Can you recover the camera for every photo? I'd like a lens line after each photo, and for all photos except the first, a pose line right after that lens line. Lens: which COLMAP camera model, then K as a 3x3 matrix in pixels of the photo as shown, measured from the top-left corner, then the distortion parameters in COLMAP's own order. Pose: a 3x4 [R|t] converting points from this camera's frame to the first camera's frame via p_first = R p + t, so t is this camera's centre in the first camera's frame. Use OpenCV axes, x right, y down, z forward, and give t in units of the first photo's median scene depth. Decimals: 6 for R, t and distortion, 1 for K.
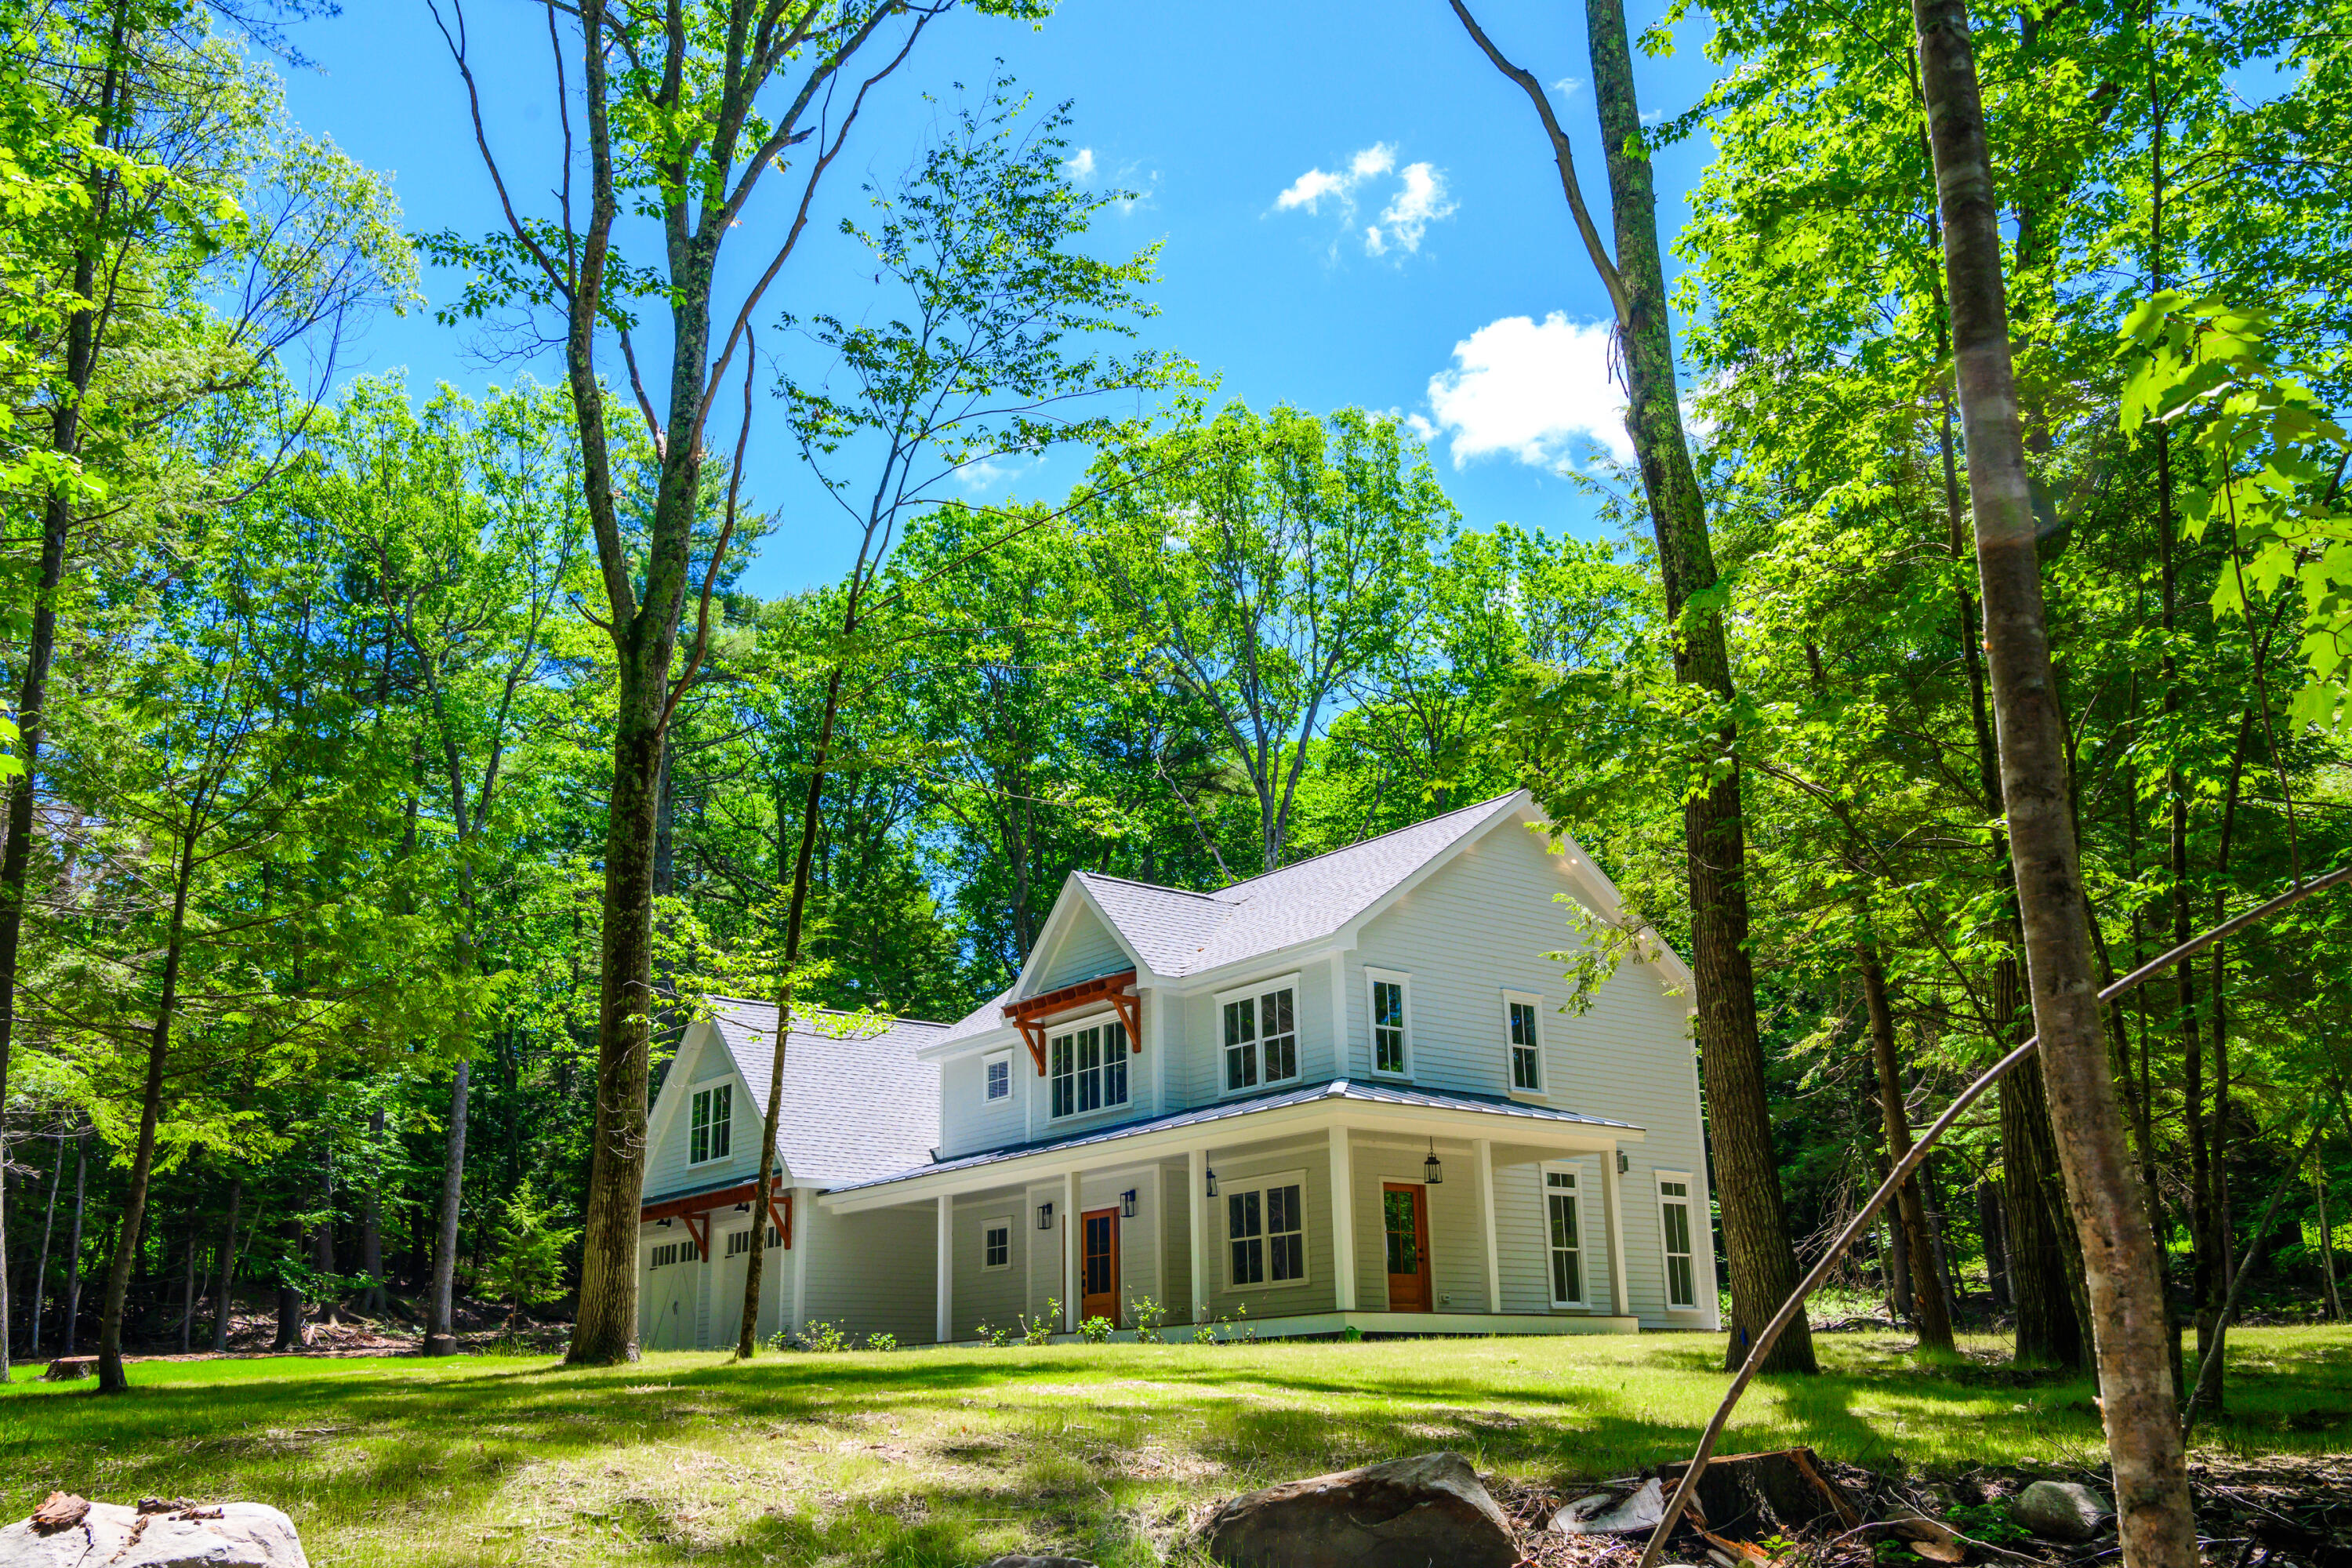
lens RADIAL K [[2068.0, 0, 1175.4], [0, 2068.0, 786.9], [0, 0, 1]] dist [-0.038415, 0.012278]
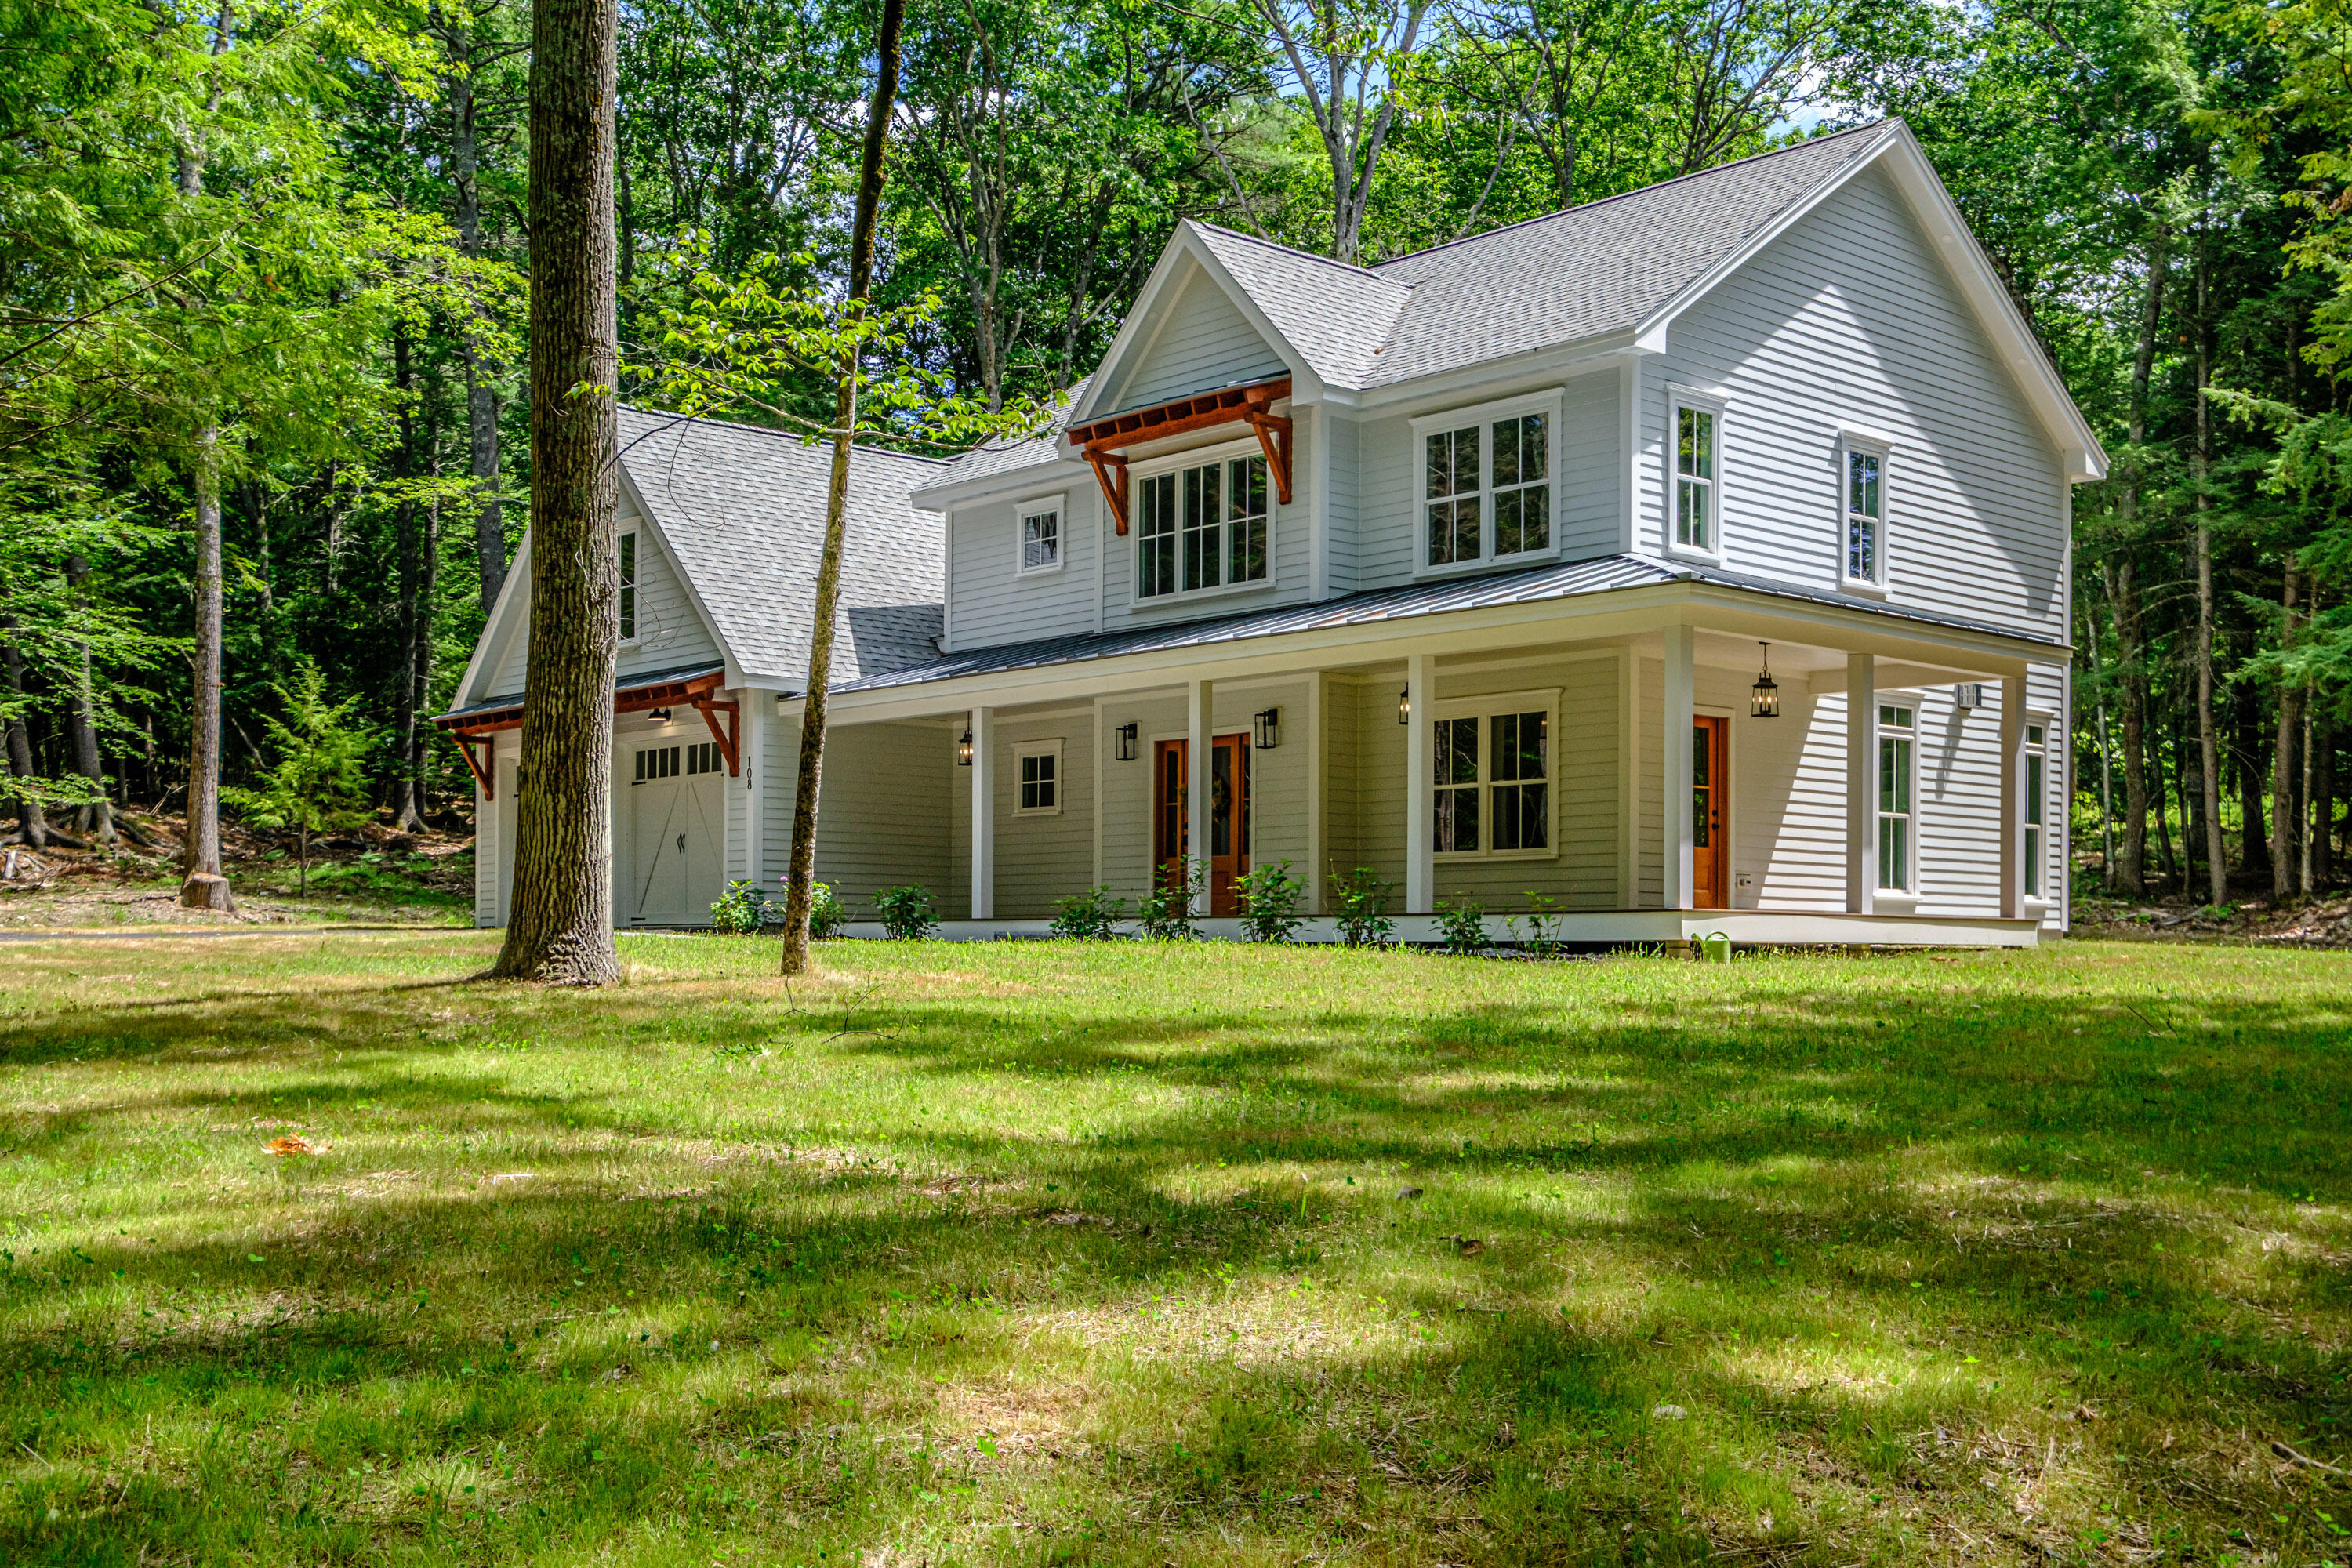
lens RADIAL K [[2479.9, 0, 1214.1], [0, 2479.9, 940.8], [0, 0, 1]] dist [-0.001432, 0.006173]
pose [[0.996968, 0.026128, 0.073289, -0.099973], [-0.046088, 0.957212, 0.285695, 0.038231], [-0.062688, -0.288207, 0.955514, 0.211433]]
